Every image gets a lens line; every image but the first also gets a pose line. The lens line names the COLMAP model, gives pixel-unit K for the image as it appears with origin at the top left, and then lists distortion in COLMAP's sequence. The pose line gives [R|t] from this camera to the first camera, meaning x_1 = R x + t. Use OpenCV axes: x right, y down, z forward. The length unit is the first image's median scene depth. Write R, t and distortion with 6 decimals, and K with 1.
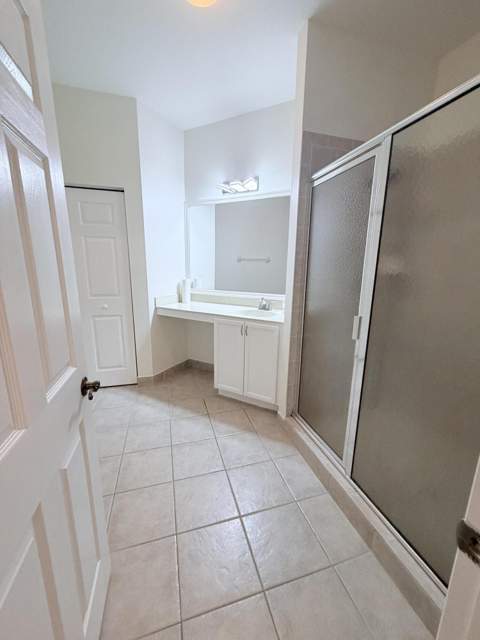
lens RADIAL K [[254.9, 0, 239.1], [0, 254.9, 319.9], [0, 0, 1]] dist [0.000023, -0.000079]
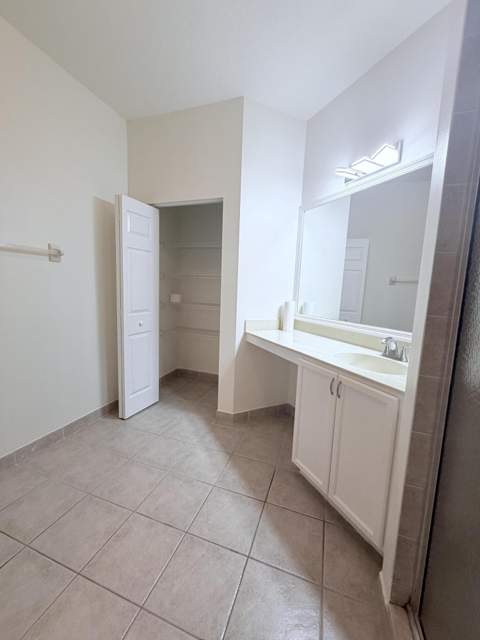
lens RADIAL K [[254.9, 0, 240.2], [0, 254.9, 320.3], [0, 0, 1]] dist [0.000023, -0.000079]
pose [[0.811159, 0.088955, -0.578021, 0.142064], [-0.148517, 0.987296, -0.056478, -0.039386], [0.565653, 0.131658, 0.814065, 0.315716]]
